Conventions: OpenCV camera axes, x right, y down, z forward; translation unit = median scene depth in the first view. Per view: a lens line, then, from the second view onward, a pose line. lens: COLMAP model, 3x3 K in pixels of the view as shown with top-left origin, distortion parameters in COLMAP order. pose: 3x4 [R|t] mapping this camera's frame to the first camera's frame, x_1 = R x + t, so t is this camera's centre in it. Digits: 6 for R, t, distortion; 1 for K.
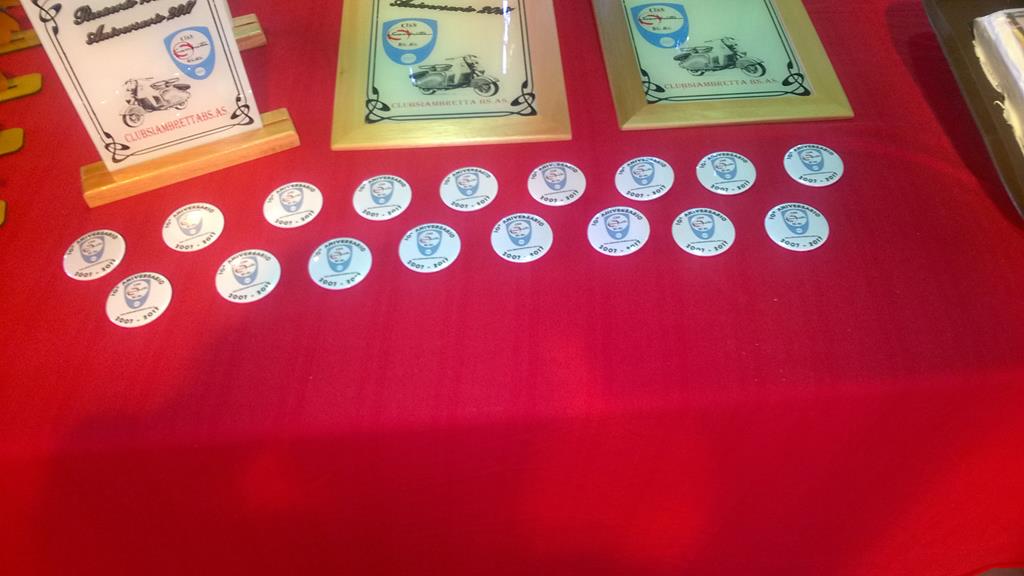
lens RADIAL K [[785.4, 0, 510.4], [0, 785.4, 283.3], [0, 0, 1]] dist [0.035155, -0.117193]
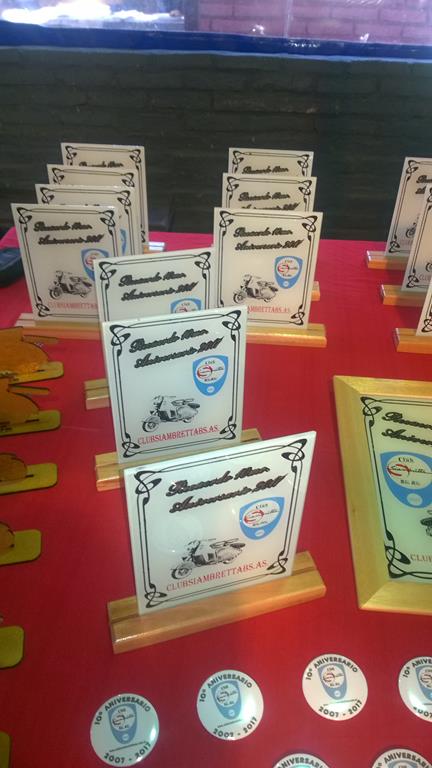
lens RADIAL K [[589.0, 0, 216.0], [0, 589.0, 384.0], [0, 0, 1]] dist [0.035155, -0.117193]
pose [[0.989353, 0.109482, -0.095883, -0.370851], [-0.128513, 0.966412, -0.222559, -0.258820], [0.068296, 0.232512, 0.970193, 0.239576]]
